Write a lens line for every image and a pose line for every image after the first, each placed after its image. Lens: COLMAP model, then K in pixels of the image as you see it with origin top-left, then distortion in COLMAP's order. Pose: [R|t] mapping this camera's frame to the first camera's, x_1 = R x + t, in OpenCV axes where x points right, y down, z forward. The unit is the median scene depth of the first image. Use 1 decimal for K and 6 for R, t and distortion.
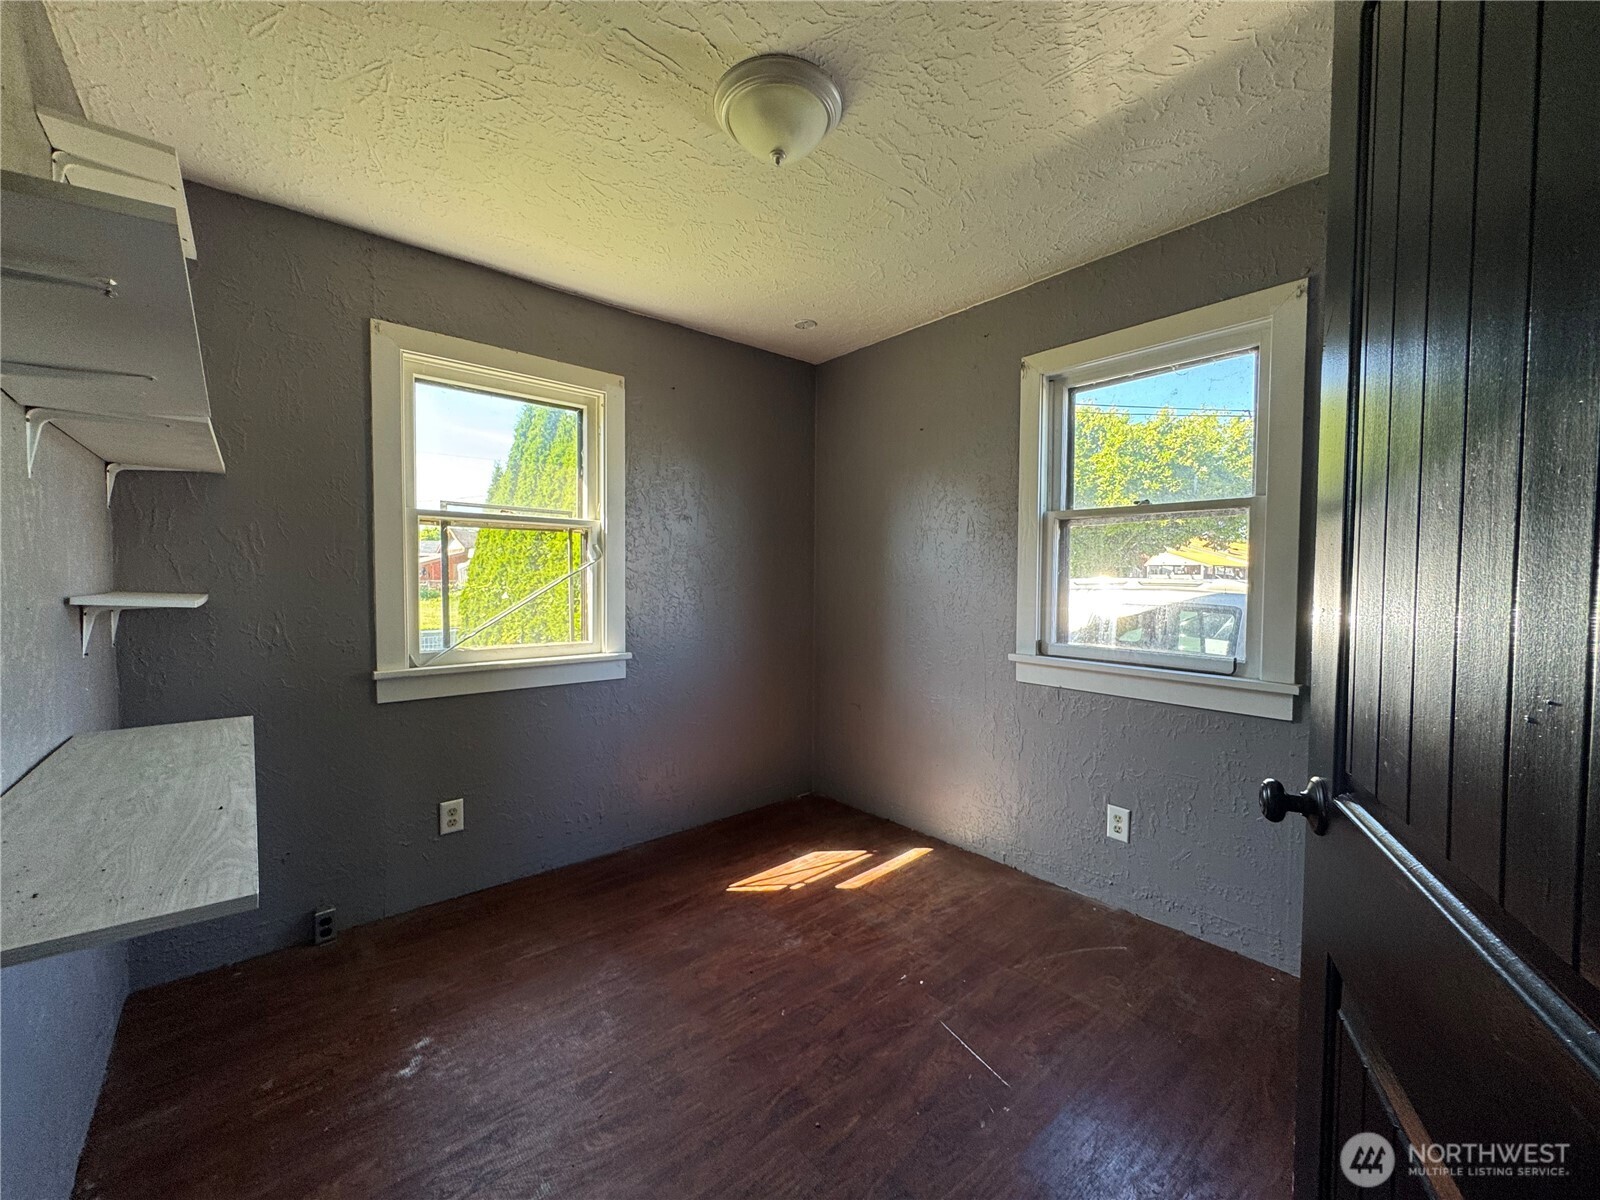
lens RADIAL K [[636.4, 0, 804.7], [0, 636.4, 597.5], [0, 0, 1]] dist [-0.001531, -0.000044]
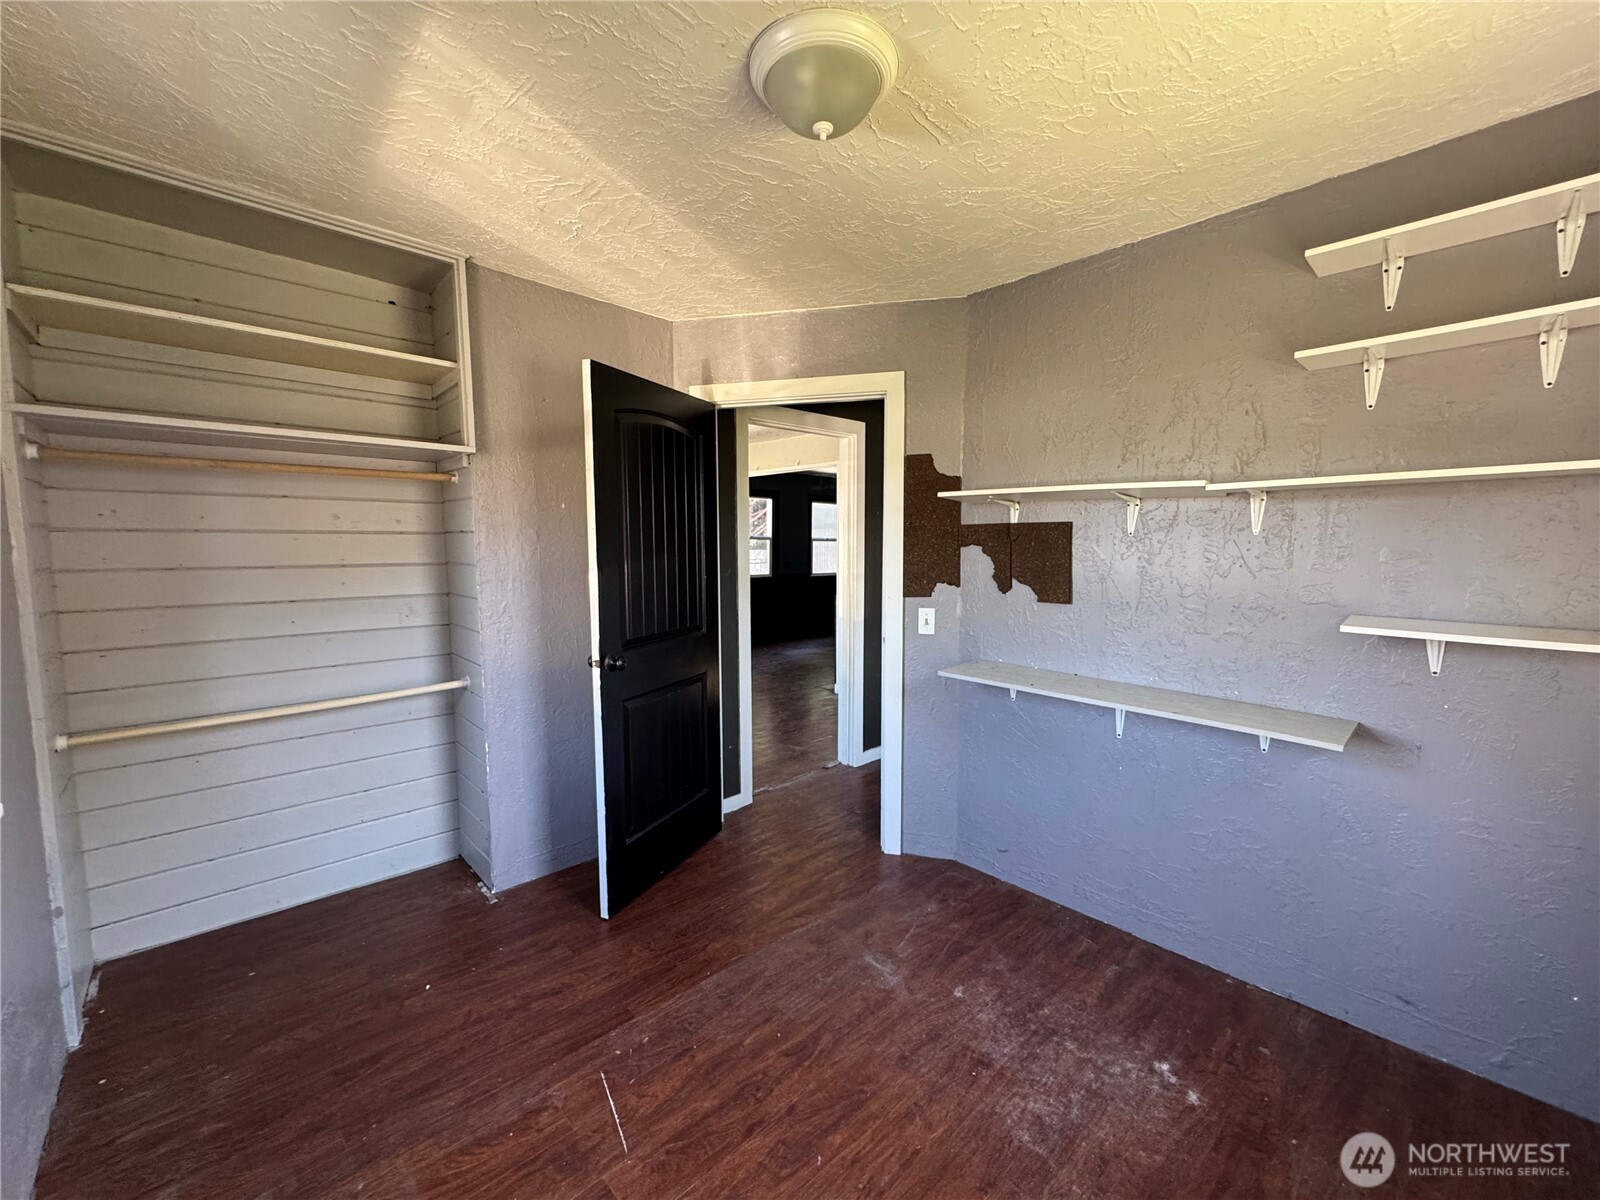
lens RADIAL K [[636.4, 0, 798.1], [0, 636.4, 598.7], [0, 0, 1]] dist [-0.001531, -0.000044]
pose [[-0.999515, 0.000756, -0.031131, 0.019727], [-0.003308, 0.991470, 0.130290, -0.172933], [0.030964, 0.130330, -0.990987, 1.965462]]
